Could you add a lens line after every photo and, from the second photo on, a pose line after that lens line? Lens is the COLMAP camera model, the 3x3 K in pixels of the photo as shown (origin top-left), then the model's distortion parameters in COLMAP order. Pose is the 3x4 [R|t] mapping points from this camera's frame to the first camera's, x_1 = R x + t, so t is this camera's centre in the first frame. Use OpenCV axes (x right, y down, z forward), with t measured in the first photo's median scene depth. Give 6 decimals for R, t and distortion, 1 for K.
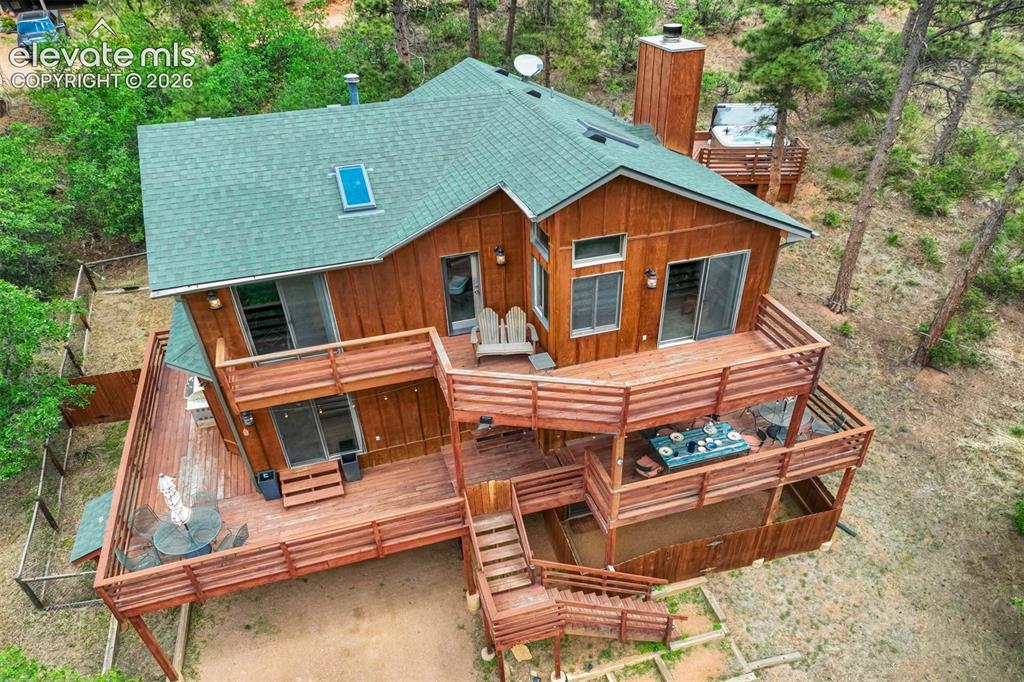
lens RADIAL K [[648.5, 0, 477.9], [0, 648.5, 339.7], [0, 0, 1]] dist [0.000050, 0.009386]
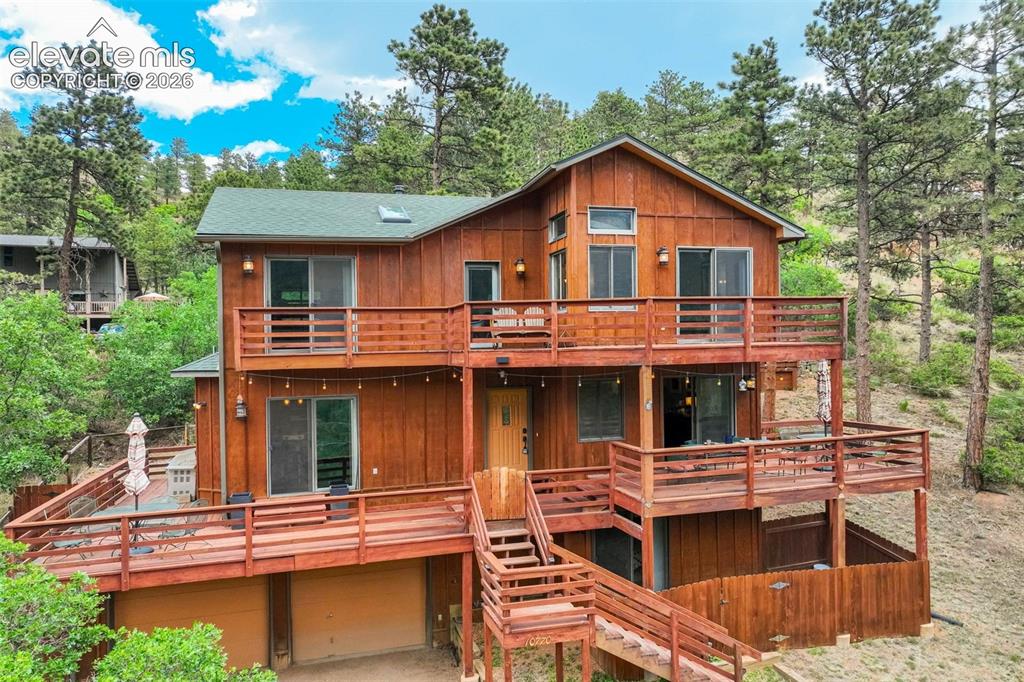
lens RADIAL K [[648.5, 0, 477.9], [0, 648.5, 339.7], [0, 0, 1]] dist [0.000050, 0.009386]
pose [[0.998064, 0.056574, -0.025838, -0.000778], [-0.061093, 0.813902, -0.577782, 0.533442], [-0.011658, 0.578242, 0.815782, 0.174084]]
